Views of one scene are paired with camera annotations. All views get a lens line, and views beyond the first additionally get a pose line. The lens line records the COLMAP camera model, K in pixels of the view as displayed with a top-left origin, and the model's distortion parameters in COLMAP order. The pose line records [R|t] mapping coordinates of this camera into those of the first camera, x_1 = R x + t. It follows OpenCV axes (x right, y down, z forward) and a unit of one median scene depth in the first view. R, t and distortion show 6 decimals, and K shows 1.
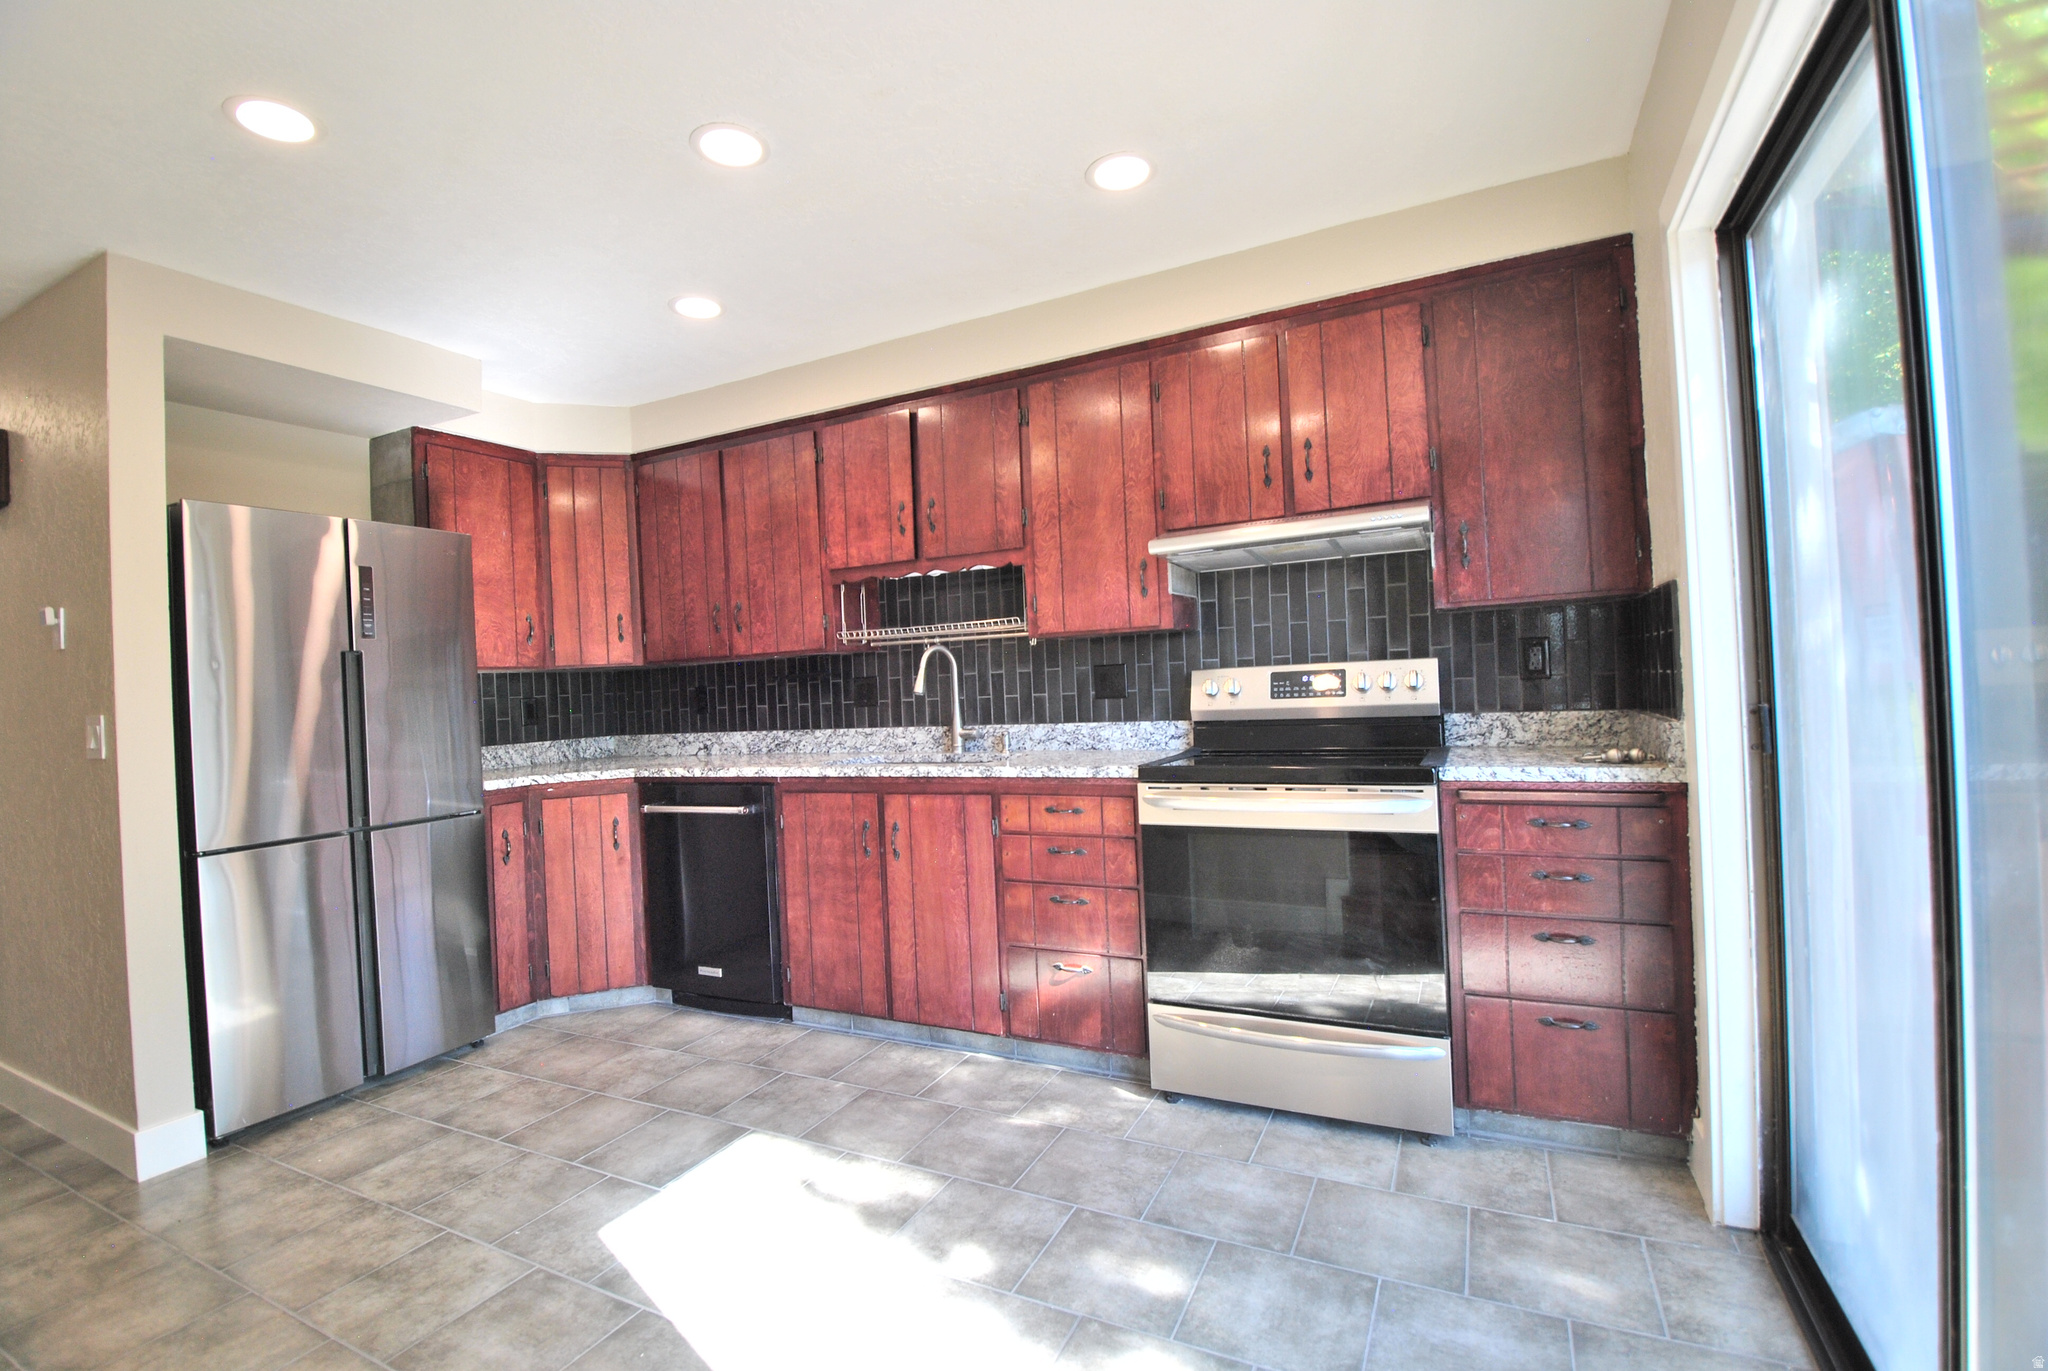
lens RADIAL K [[912.7, 0, 1018.6], [0, 912.7, 670.8], [0, 0, 1]] dist [0.040583, -0.047229]
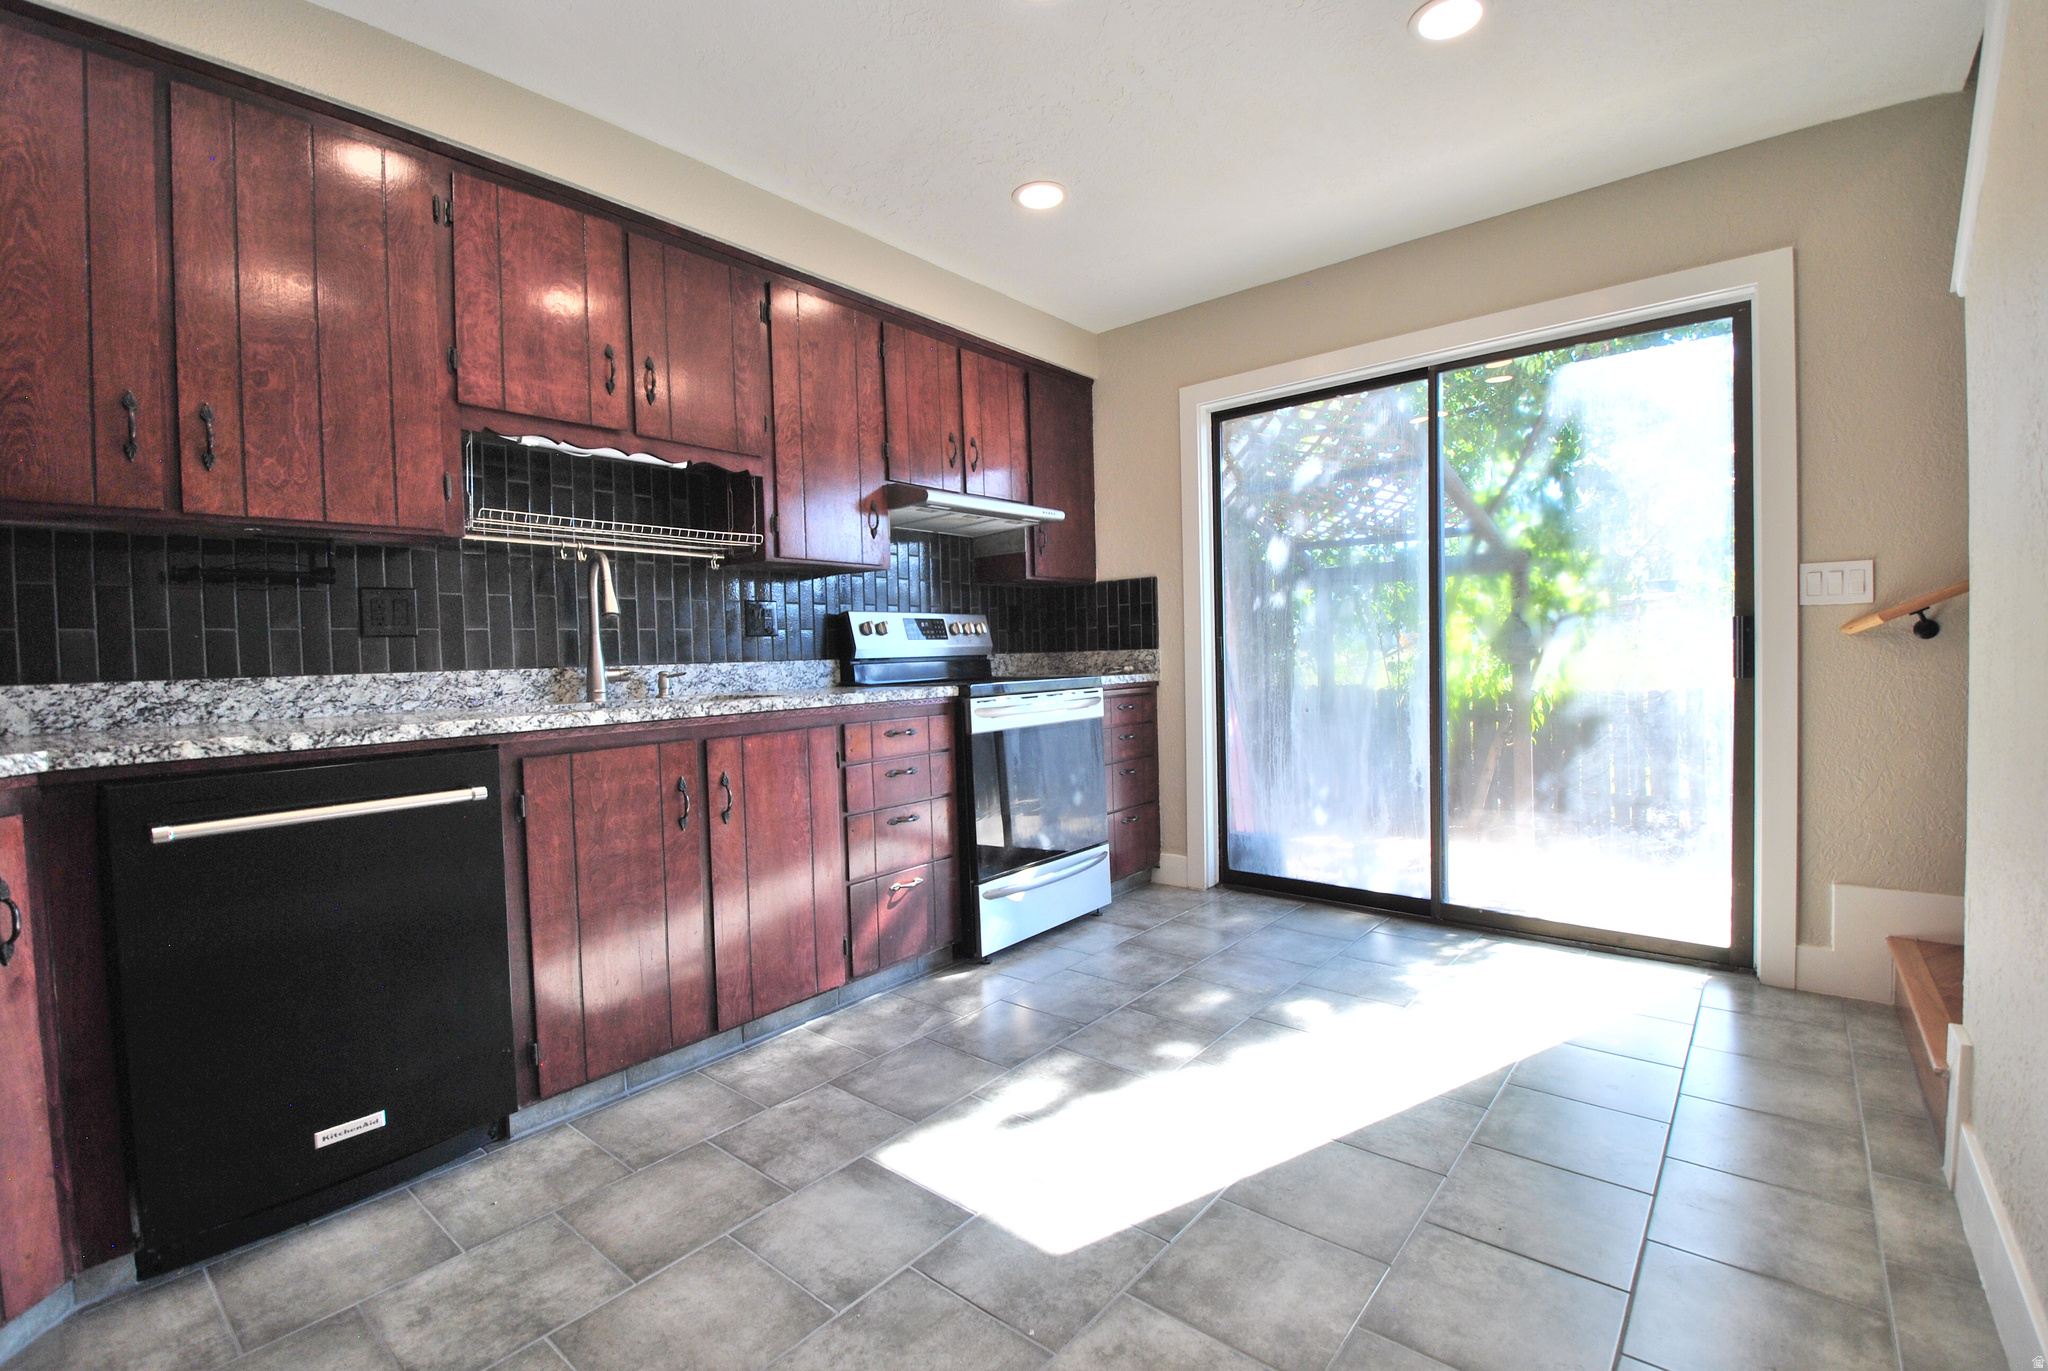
lens RADIAL K [[899.4, 0, 1016.0], [0, 899.4, 677.2], [0, 0, 1]] dist [0.017031, -0.025668]
pose [[0.226584, 0.014239, 0.973888, -0.834432], [0.005665, 0.999857, -0.015937, 0.099200], [-0.973975, 0.009128, 0.226471, 0.597344]]
